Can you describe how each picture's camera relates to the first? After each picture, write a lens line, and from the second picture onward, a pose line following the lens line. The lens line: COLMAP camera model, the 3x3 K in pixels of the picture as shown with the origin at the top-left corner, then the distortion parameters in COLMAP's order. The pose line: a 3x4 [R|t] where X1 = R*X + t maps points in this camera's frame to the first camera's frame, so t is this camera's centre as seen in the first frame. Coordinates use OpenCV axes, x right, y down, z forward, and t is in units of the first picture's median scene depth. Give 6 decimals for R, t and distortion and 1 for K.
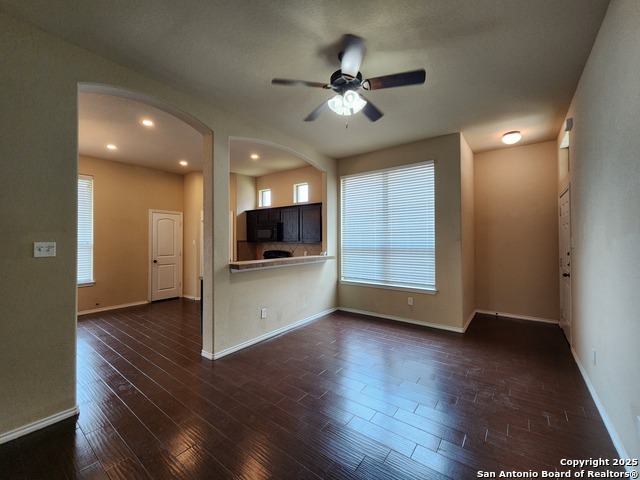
lens RADIAL K [[261.4, 0, 325.4], [0, 261.4, 236.2], [0, 0, 1]] dist [0.006933, -0.004016]
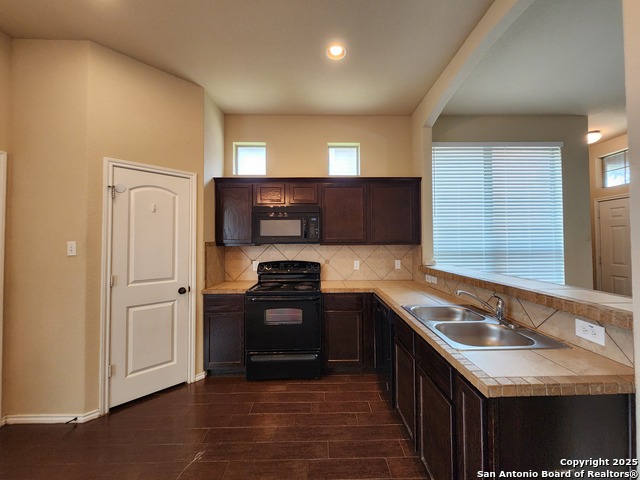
lens RADIAL K [[262.2, 0, 324.4], [0, 262.2, 236.1], [0, 0, 1]] dist [0.000529, -0.000178]
pose [[0.795656, 0.013646, 0.605596, -0.604771], [-0.002670, 0.999816, -0.019021, 0.019053], [-0.605743, 0.013517, 0.795545, 0.726364]]
